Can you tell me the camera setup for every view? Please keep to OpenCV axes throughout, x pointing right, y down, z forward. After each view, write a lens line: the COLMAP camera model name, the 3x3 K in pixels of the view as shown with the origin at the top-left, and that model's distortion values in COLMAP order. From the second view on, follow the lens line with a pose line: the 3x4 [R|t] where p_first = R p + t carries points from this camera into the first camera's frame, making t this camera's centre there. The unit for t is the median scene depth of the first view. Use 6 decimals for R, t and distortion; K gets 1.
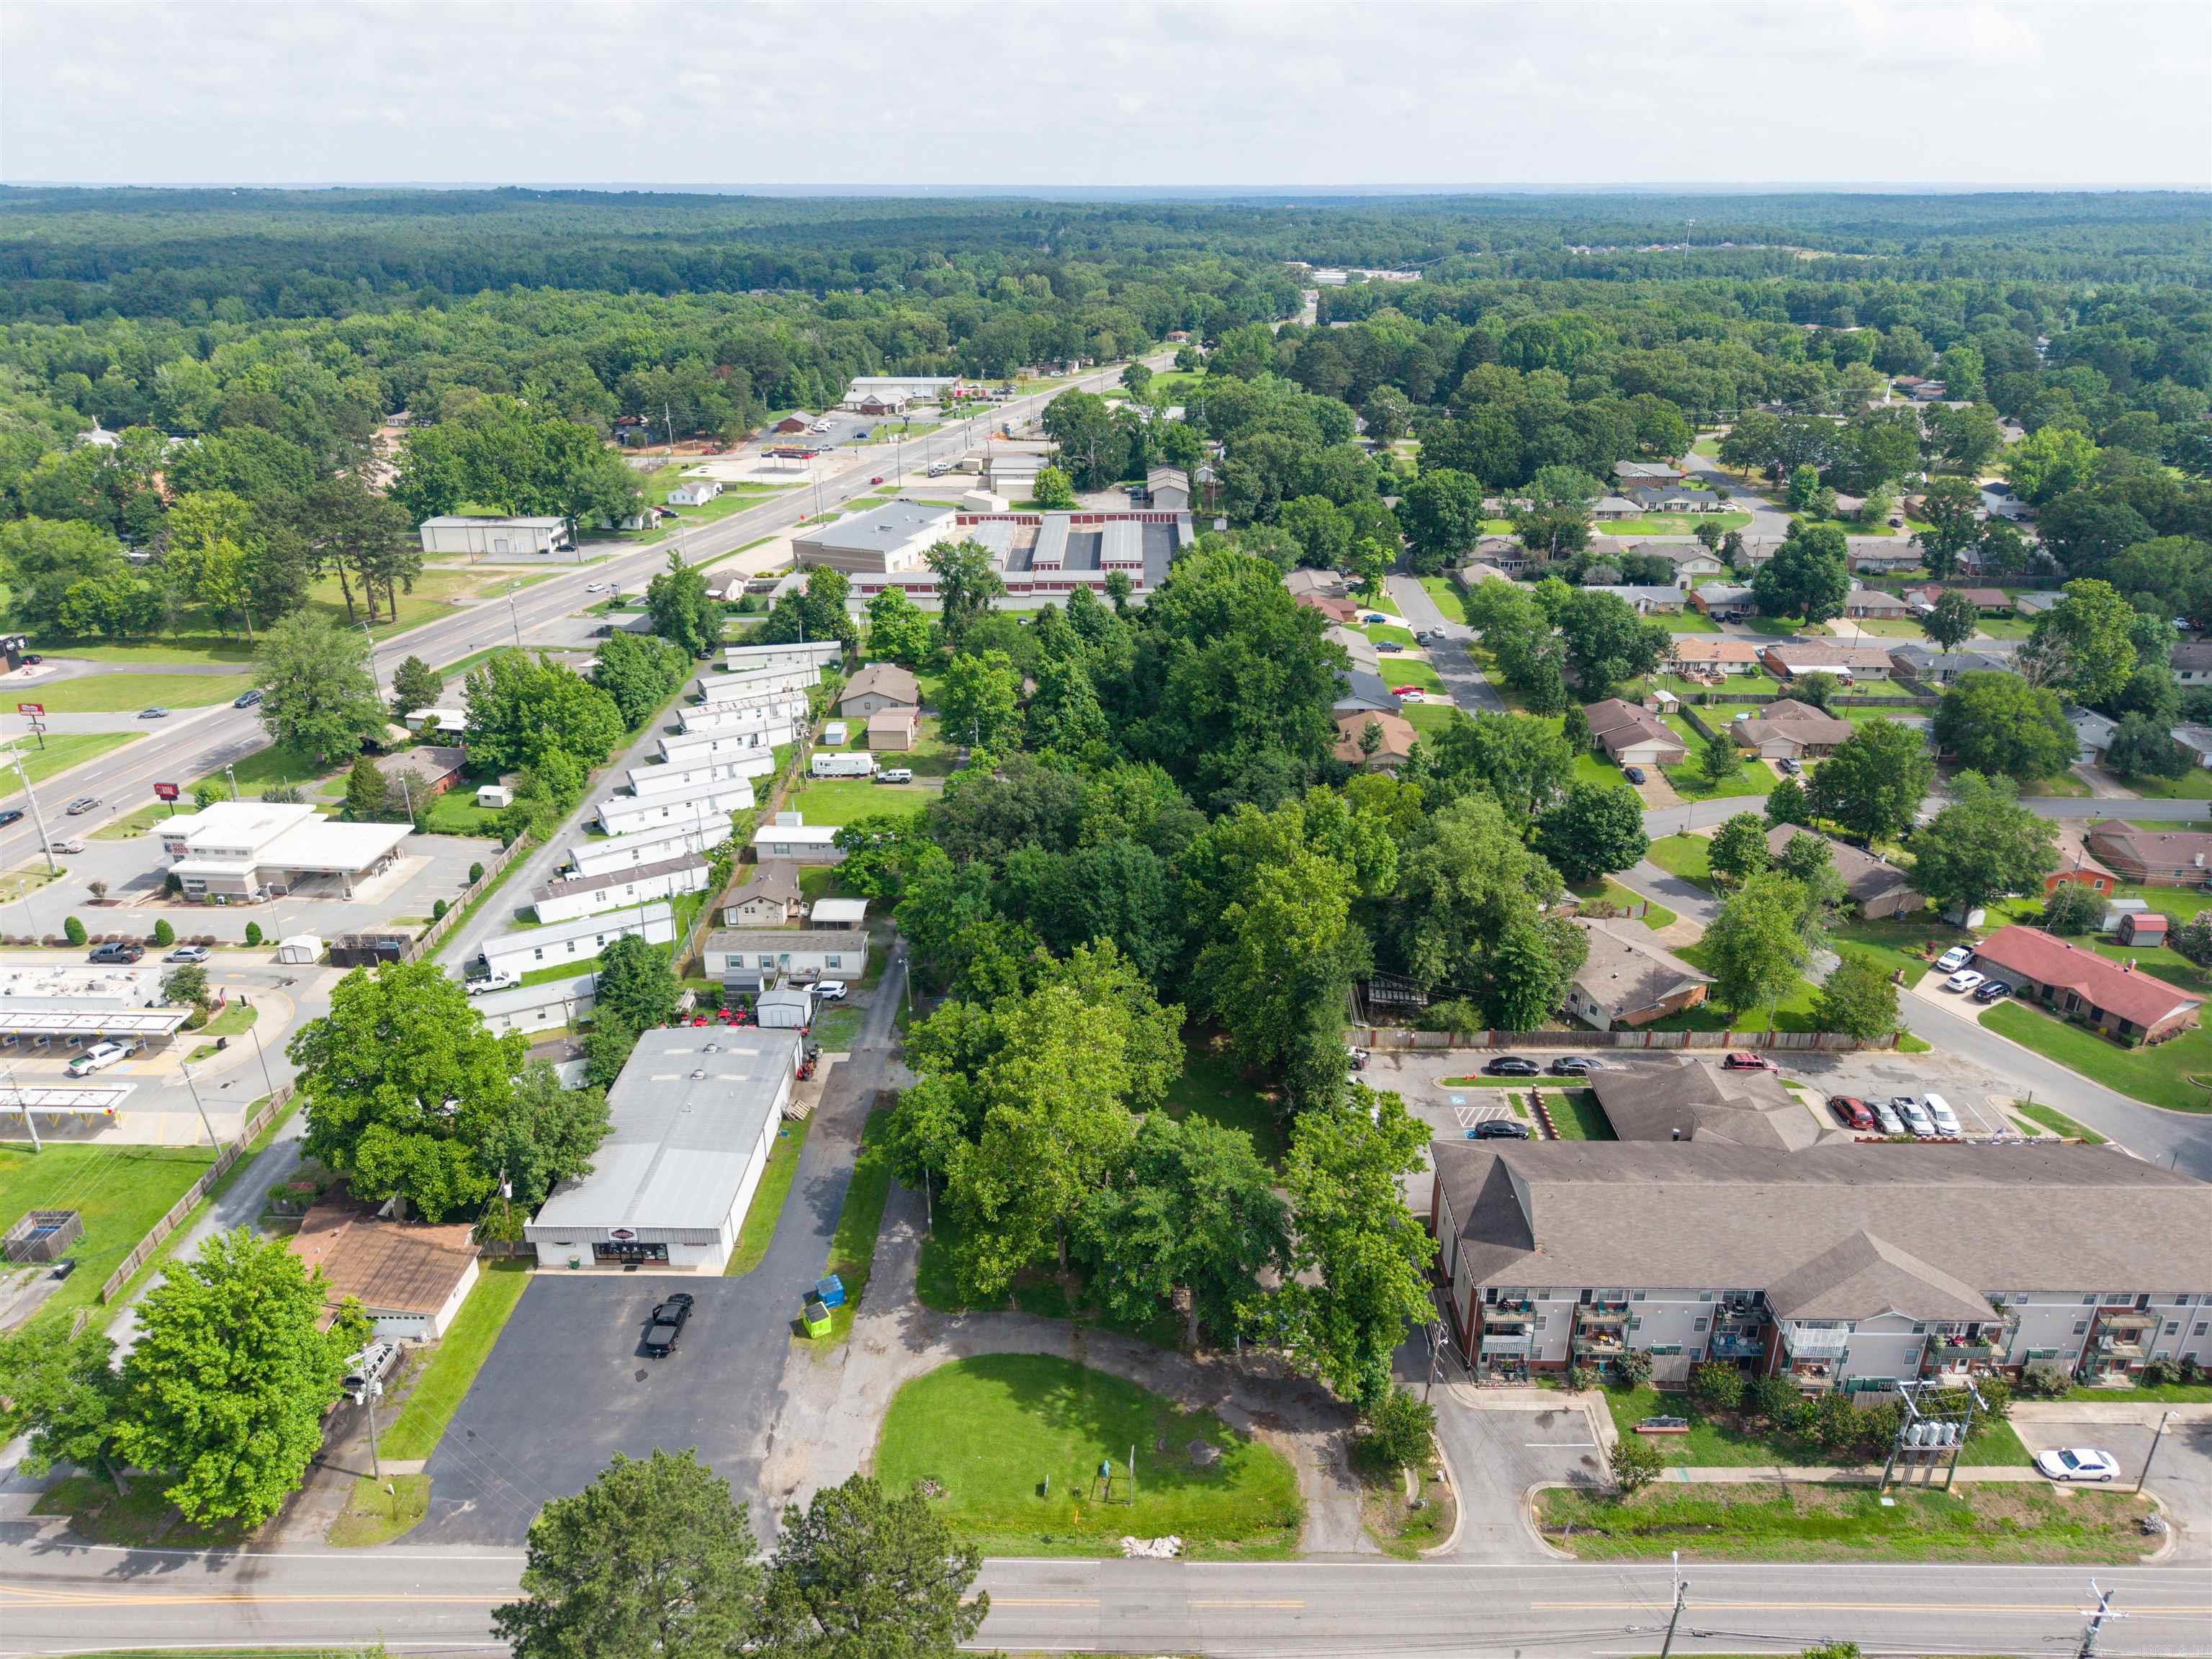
lens RADIAL K [[1502.5, 0, 1106.0], [0, 1502.5, 829.5], [0, 0, 1]] dist [0.022934, -0.026518]
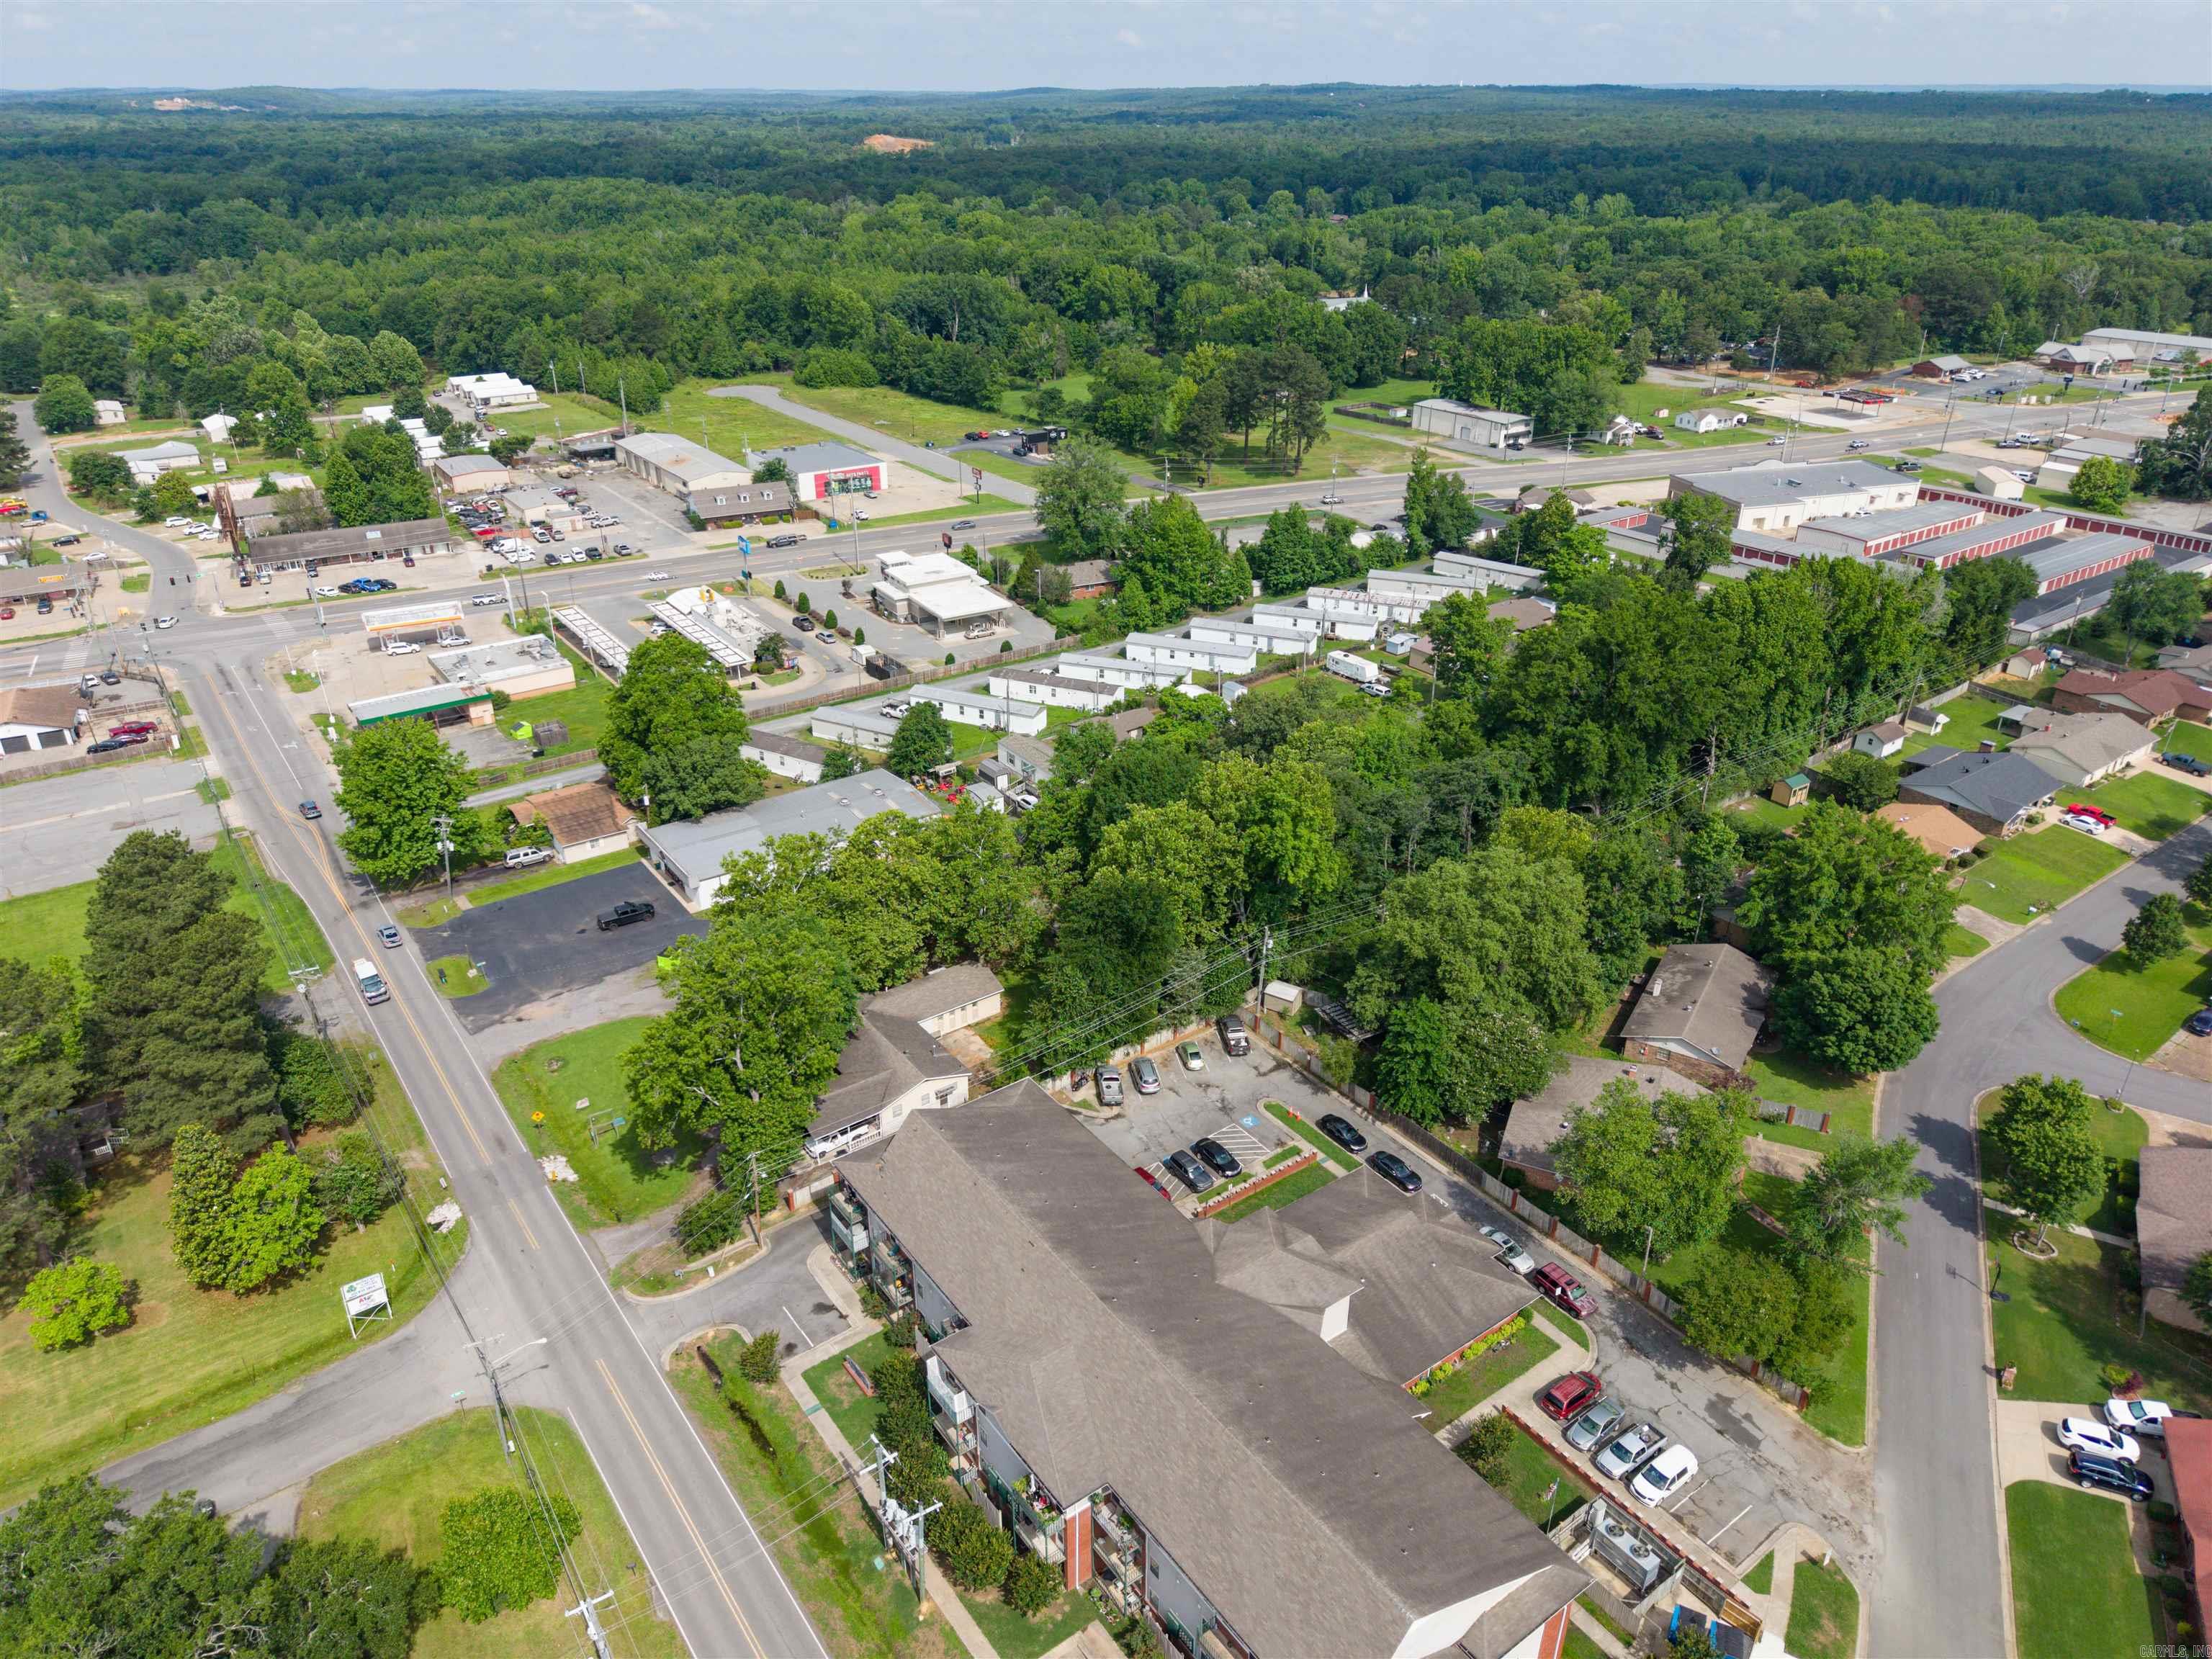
lens RADIAL K [[1502.5, 0, 1106.0], [0, 1502.5, 829.5], [0, 0, 1]] dist [0.022934, -0.026518]
pose [[0.584329, 0.355056, -0.729723, 0.600656], [-0.315657, 0.927838, 0.198688, -0.105533], [0.747610, 0.114243, 0.654238, 0.245241]]
